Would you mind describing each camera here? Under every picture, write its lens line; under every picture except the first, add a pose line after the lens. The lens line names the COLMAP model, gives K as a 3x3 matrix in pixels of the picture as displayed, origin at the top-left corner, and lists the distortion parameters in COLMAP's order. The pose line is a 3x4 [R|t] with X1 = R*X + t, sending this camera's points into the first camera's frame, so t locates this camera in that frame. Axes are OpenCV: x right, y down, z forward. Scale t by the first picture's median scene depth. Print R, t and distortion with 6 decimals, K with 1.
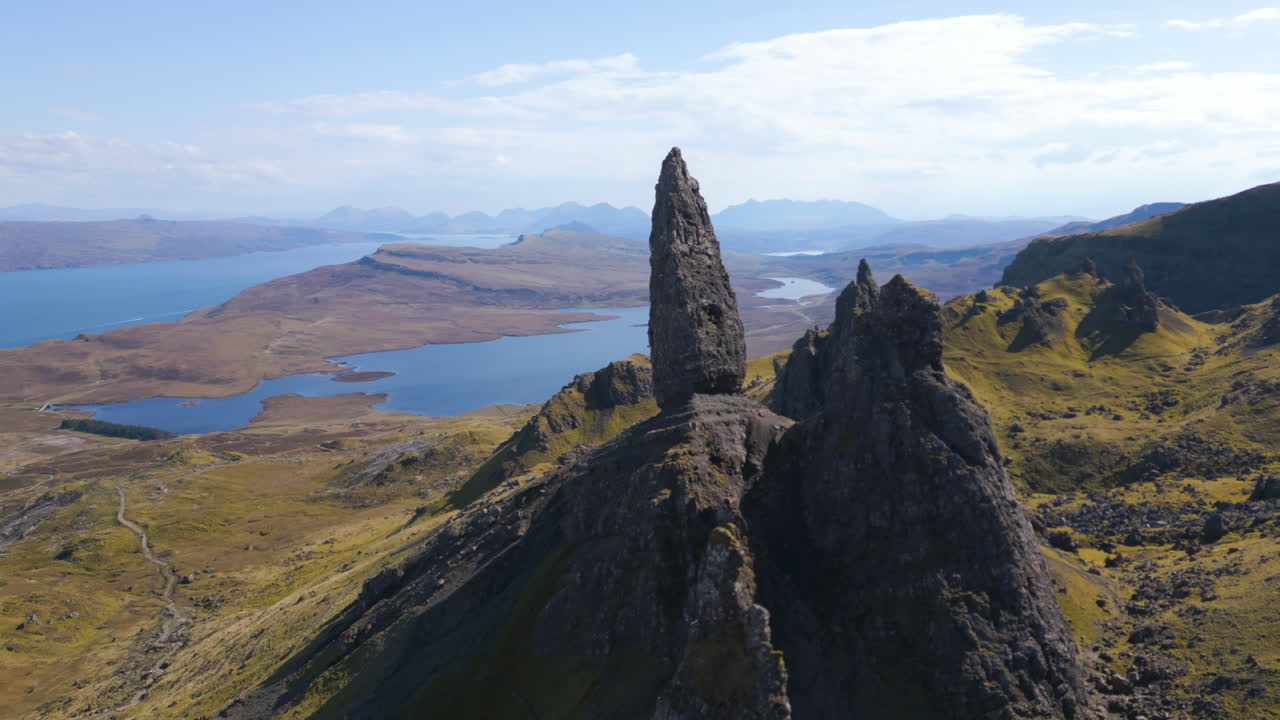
lens RADIAL K [[890.2, 0, 640.0], [0, 890.2, 360.0], [0, 0, 1]] dist [0.048249, 0.000078]
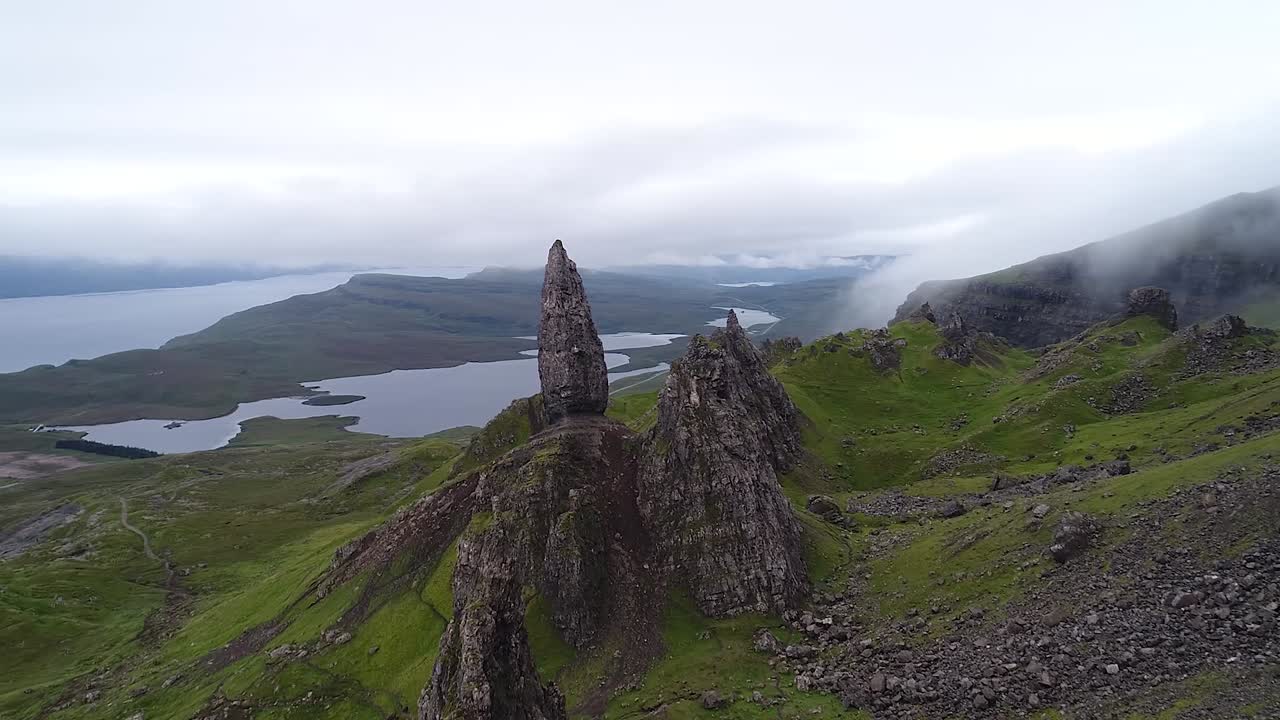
lens RADIAL K [[918.9, 0, 640.0], [0, 918.9, 360.0], [0, 0, 1]] dist [0.001556, 0.000542]
pose [[0.999764, 0.002740, 0.021534, 0.160977], [-0.002171, 0.999650, -0.026358, -0.010171], [-0.021598, 0.026305, 0.999421, -0.534058]]
